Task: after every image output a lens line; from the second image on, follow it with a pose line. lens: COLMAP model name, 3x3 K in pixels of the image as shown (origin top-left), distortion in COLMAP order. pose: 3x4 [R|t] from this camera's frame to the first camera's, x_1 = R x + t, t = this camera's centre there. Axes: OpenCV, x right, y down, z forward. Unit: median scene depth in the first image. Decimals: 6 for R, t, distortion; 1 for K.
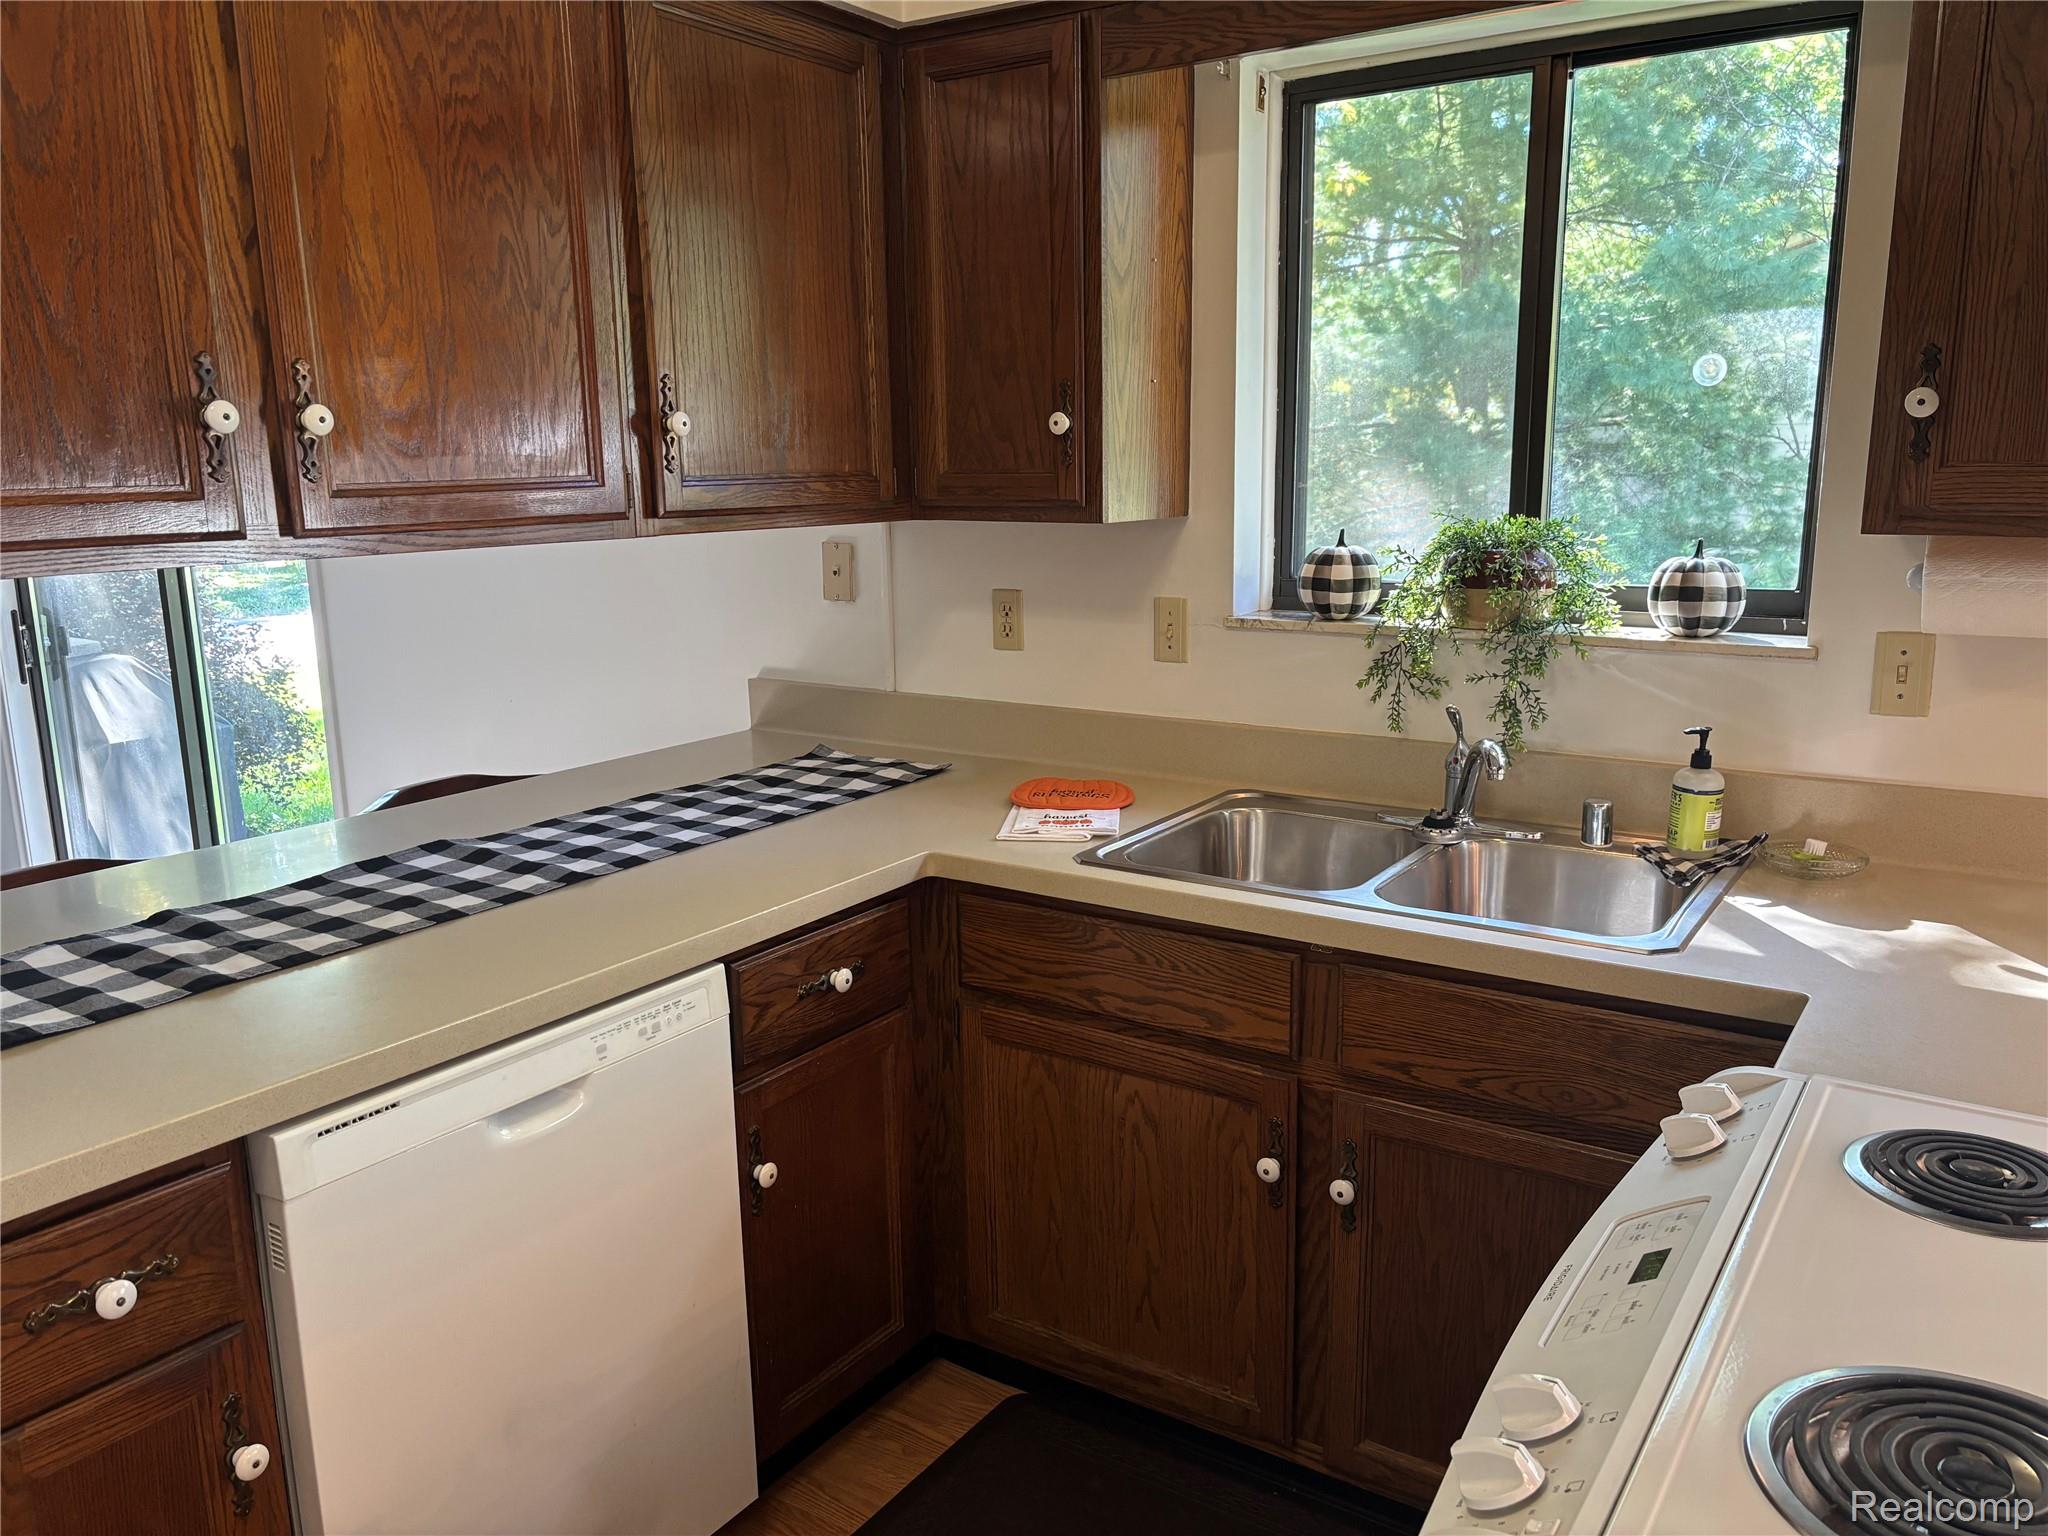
lens RADIAL K [[1538.4, 0, 1052.2], [0, 1538.4, 786.6], [0, 0, 1]] dist [0.049987, -0.058637]
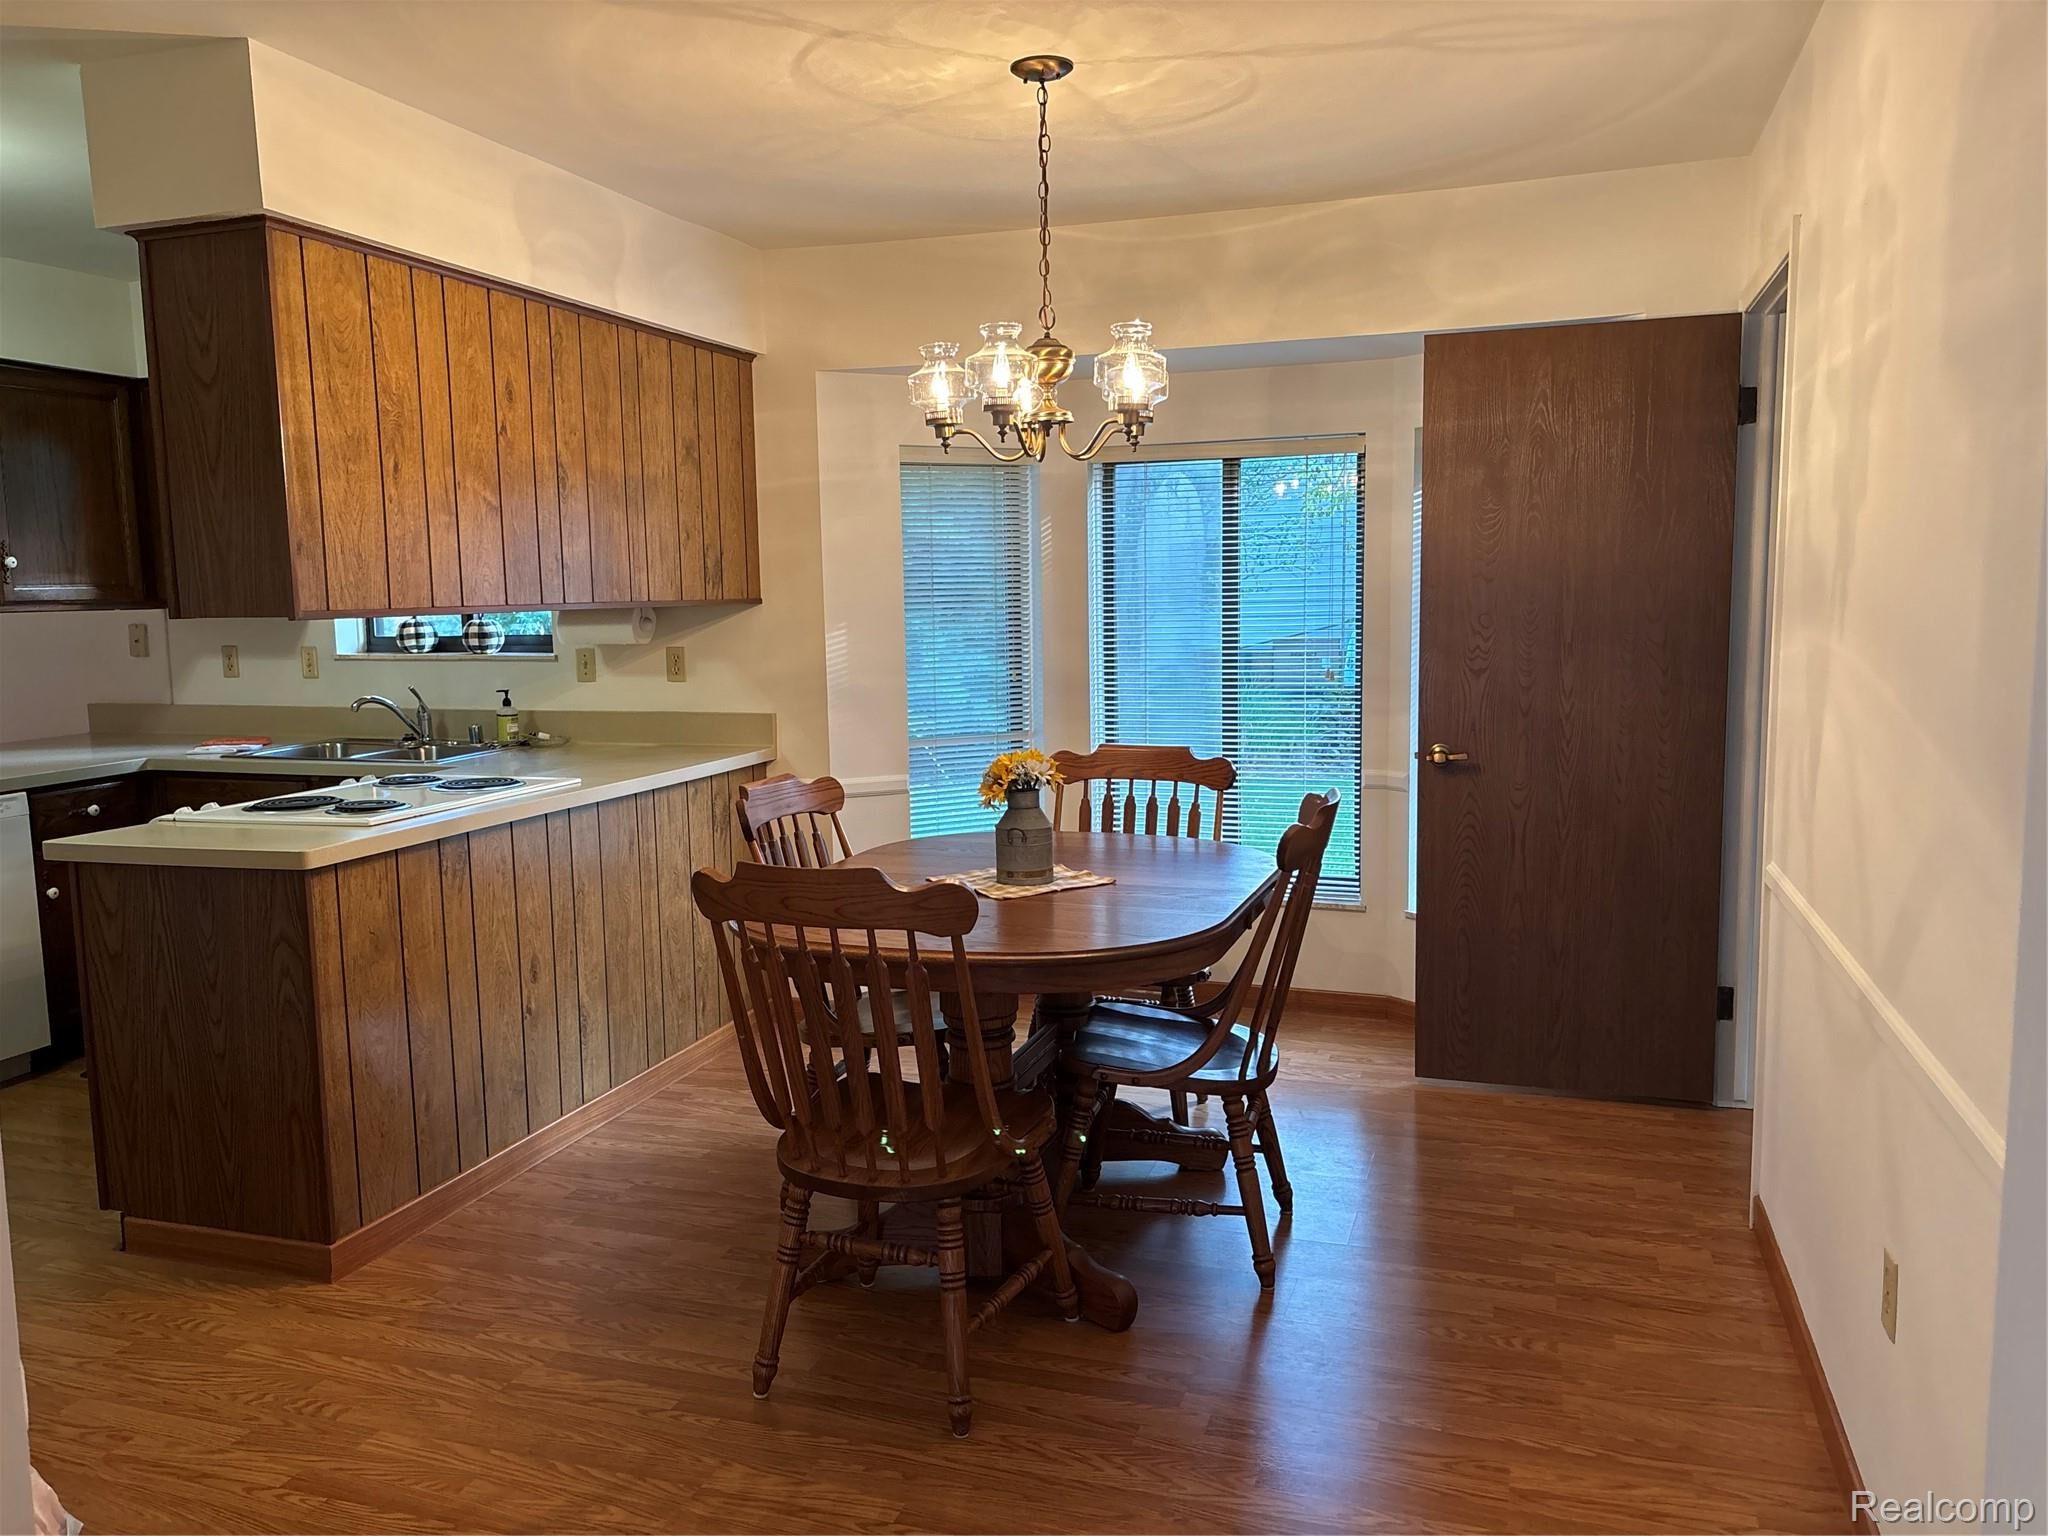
lens RADIAL K [[1592.4, 0, 1020.3], [0, 1592.4, 770.4], [0, 0, 1]] dist [0.037736, -0.013094]
pose [[0.972000, -0.034718, 0.232403, 0.600200], [0.057823, 0.993952, -0.093355, 0.352525], [-0.227756, 0.104179, 0.968129, -1.494331]]
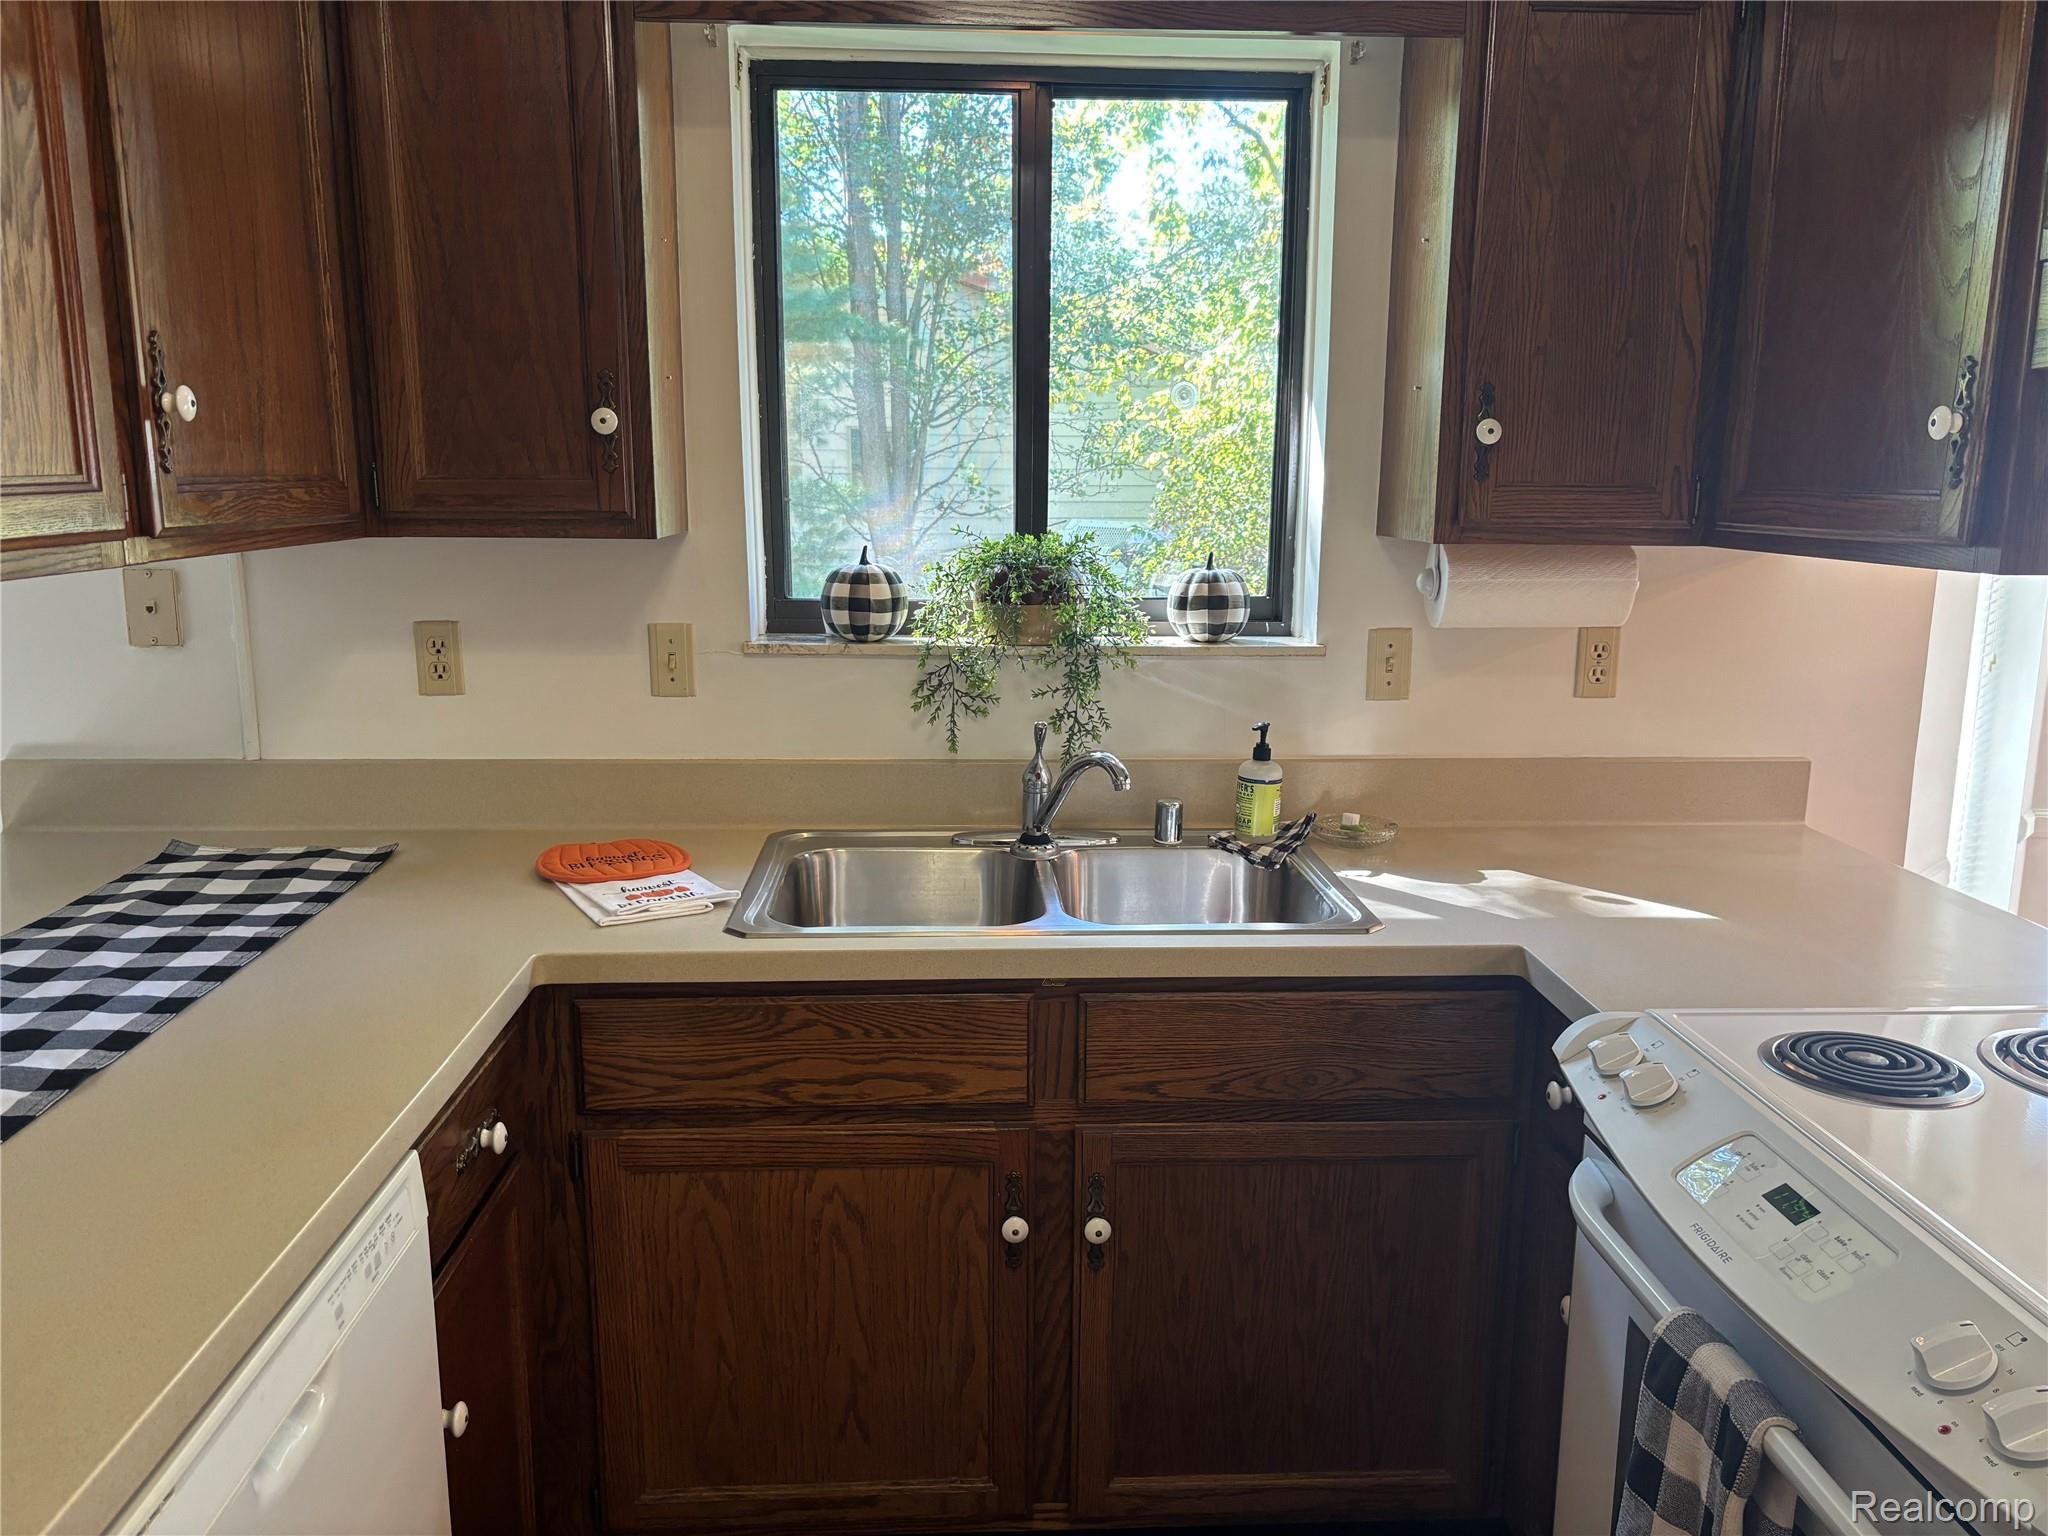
lens RADIAL K [[1545.9, 0, 1023.5], [0, 1545.9, 775.1], [0, 0, 1]] dist [0.066063, -0.070447]
pose [[0.805911, -0.095972, 0.584206, -0.352425], [0.108894, 0.993968, 0.013068, -0.033781], [-0.581936, 0.053085, 0.811500, 0.208172]]
